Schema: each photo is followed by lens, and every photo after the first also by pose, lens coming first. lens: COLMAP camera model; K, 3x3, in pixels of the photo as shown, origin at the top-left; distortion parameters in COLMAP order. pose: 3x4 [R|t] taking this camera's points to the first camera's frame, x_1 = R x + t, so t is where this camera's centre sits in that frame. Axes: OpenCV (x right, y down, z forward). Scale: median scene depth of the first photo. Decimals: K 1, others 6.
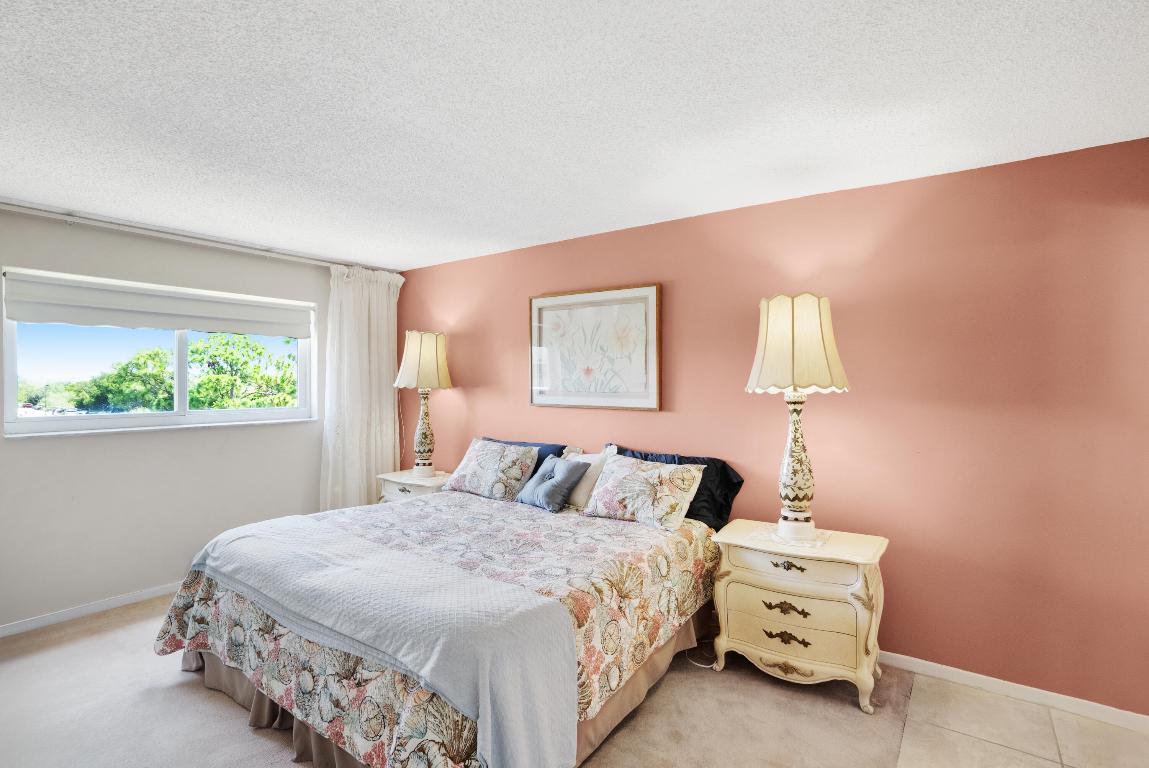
lens RADIAL K [[550.5, 0, 592.9], [0, 550.5, 395.3], [0, 0, 1]] dist [-0.027907, -0.000477]
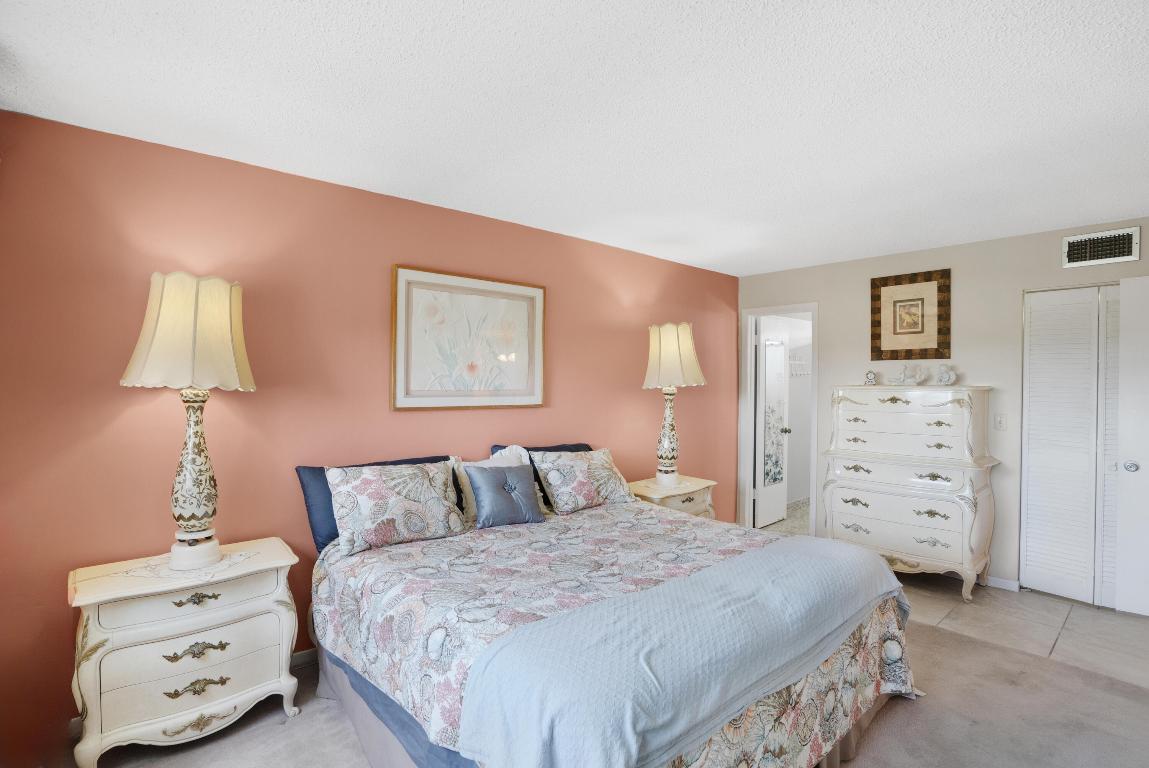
lens RADIAL K [[550.5, 0, 588.2], [0, 550.5, 375.6], [0, 0, 1]] dist [-0.027907, -0.000477]
pose [[0.236212, 0.009120, 0.971659, -0.777313], [0.016758, 0.999769, -0.013458, -0.014338], [-0.971557, 0.019462, 0.236004, 0.578821]]
